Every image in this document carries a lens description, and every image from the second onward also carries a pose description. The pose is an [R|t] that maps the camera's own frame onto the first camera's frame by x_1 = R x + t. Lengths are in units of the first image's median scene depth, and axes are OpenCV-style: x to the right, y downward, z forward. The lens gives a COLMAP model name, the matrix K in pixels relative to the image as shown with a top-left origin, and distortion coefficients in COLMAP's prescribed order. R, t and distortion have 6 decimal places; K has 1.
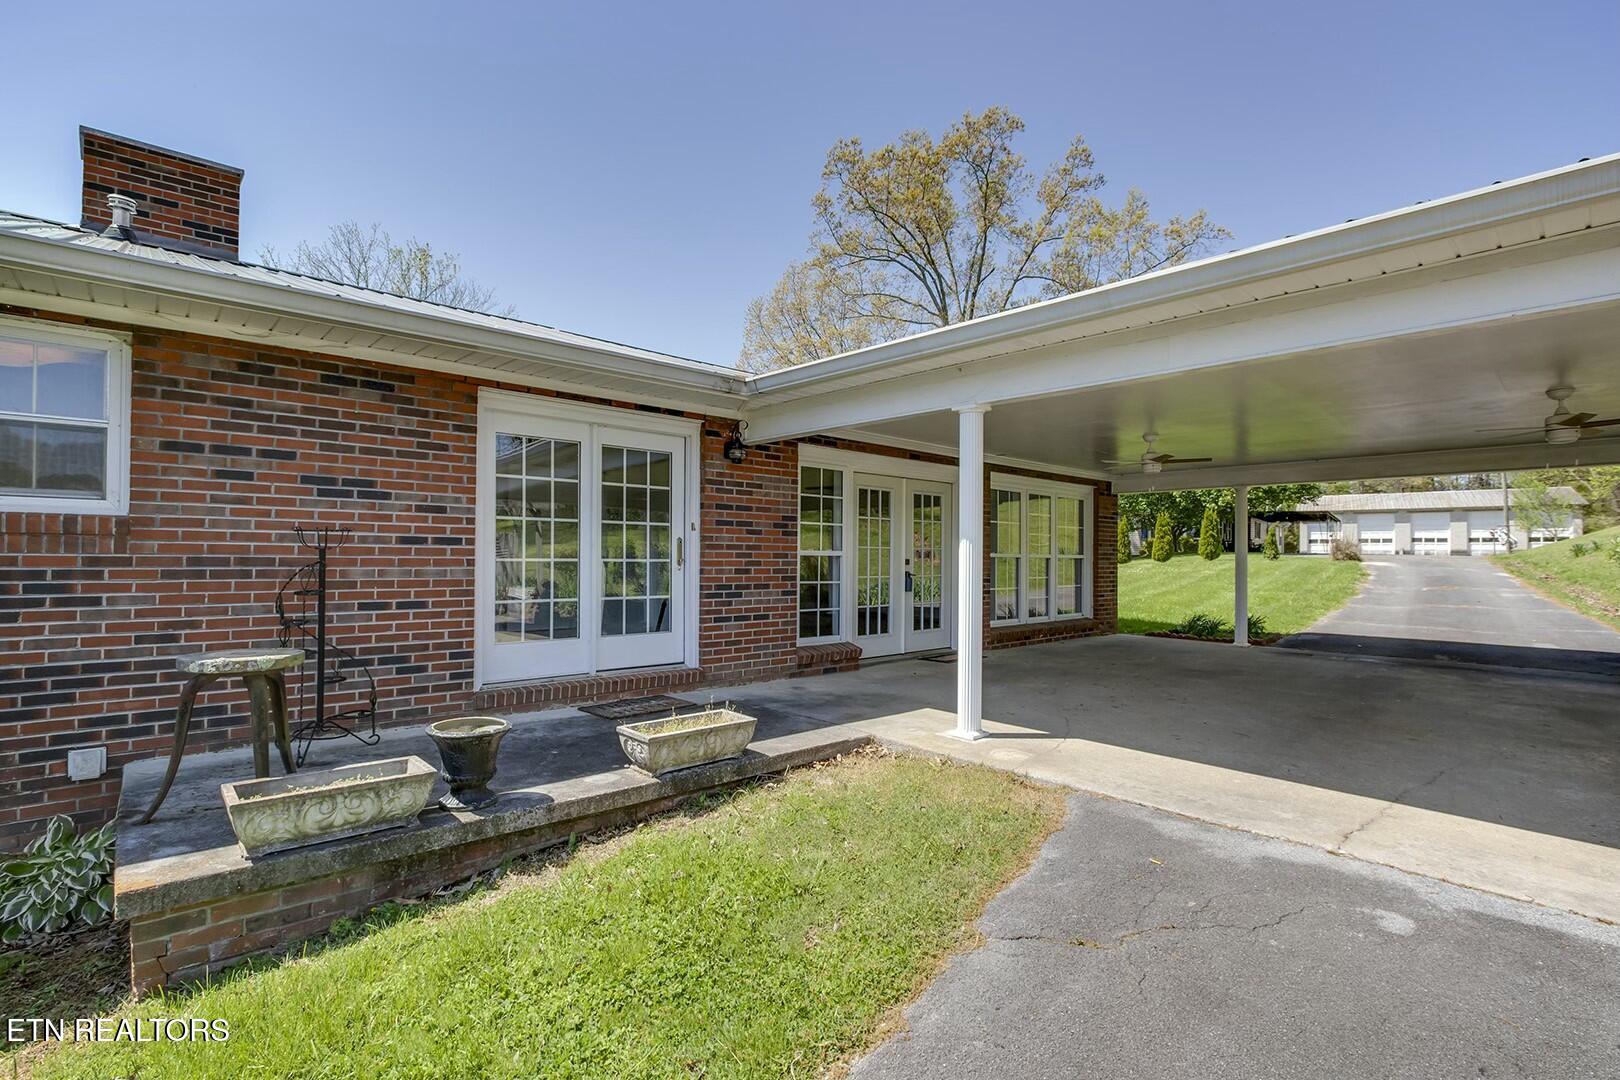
lens RADIAL K [[752.3, 0, 813.8], [0, 752.3, 546.6], [0, 0, 1]] dist [-0.029529, 0.000941]
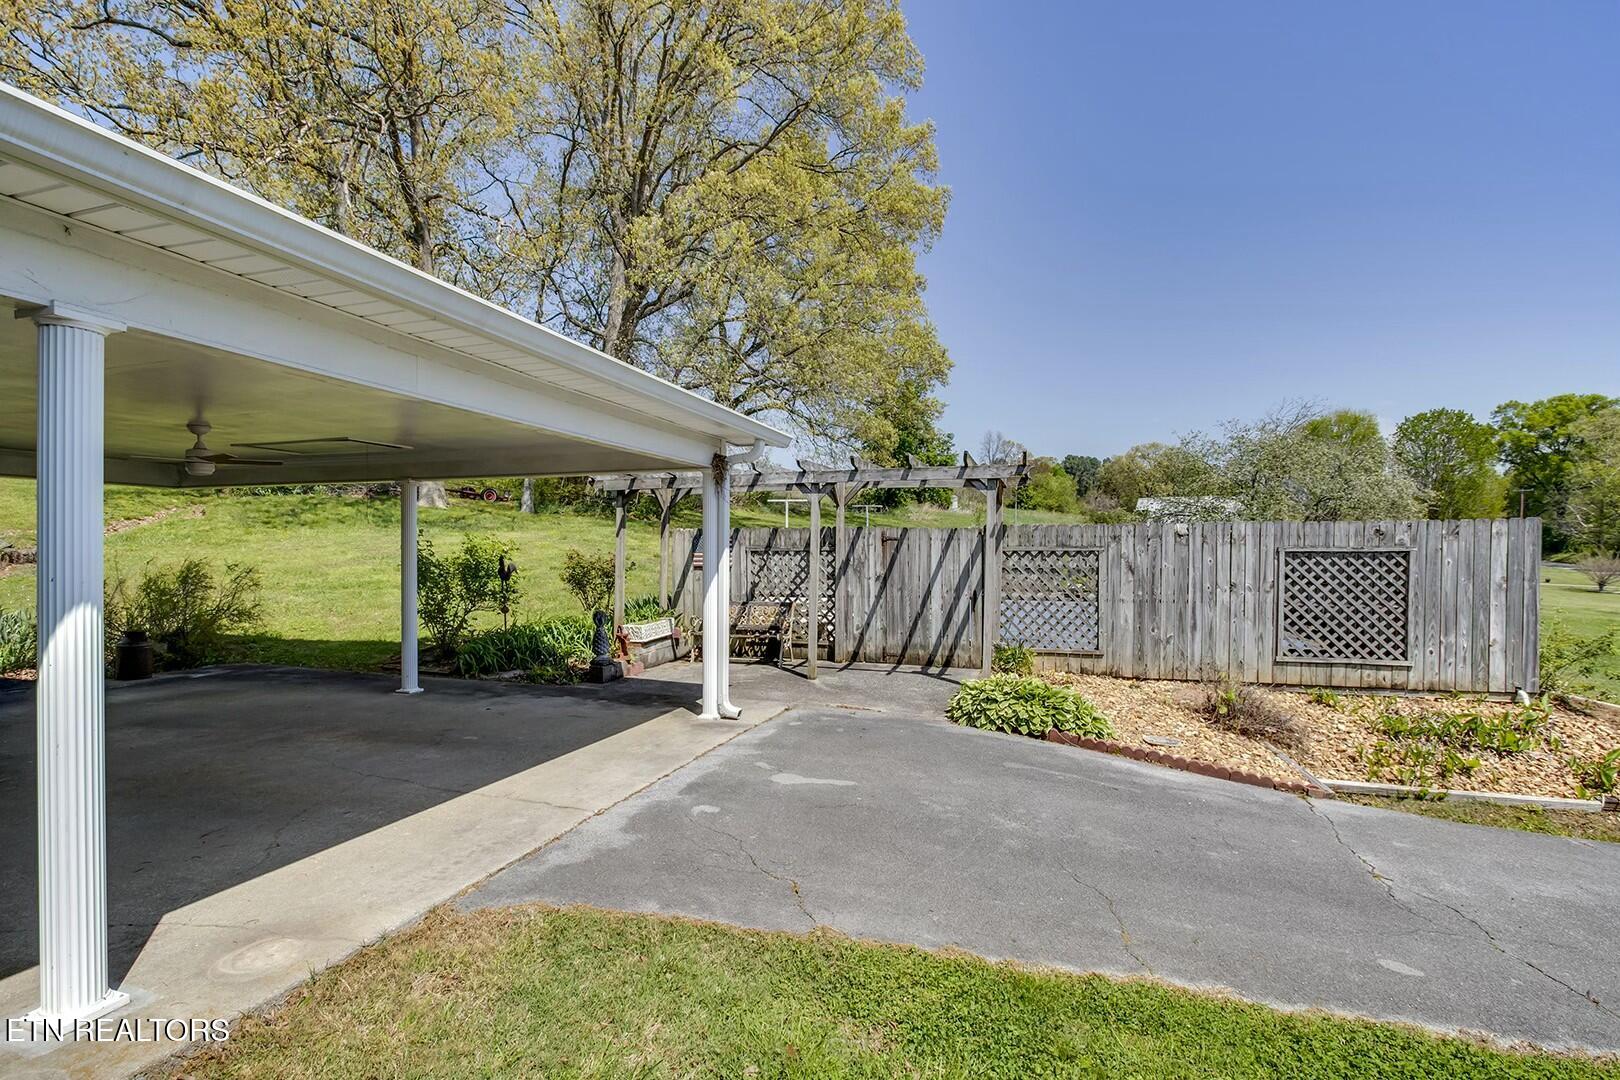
lens RADIAL K [[752.3, 0, 807.3], [0, 752.3, 554.1], [0, 0, 1]] dist [-0.029529, 0.000941]
pose [[-0.506463, -0.010822, 0.862194, -0.622768], [-0.018815, 0.999822, 0.001497, -0.068147], [-0.862057, -0.015464, -0.506576, 1.264183]]
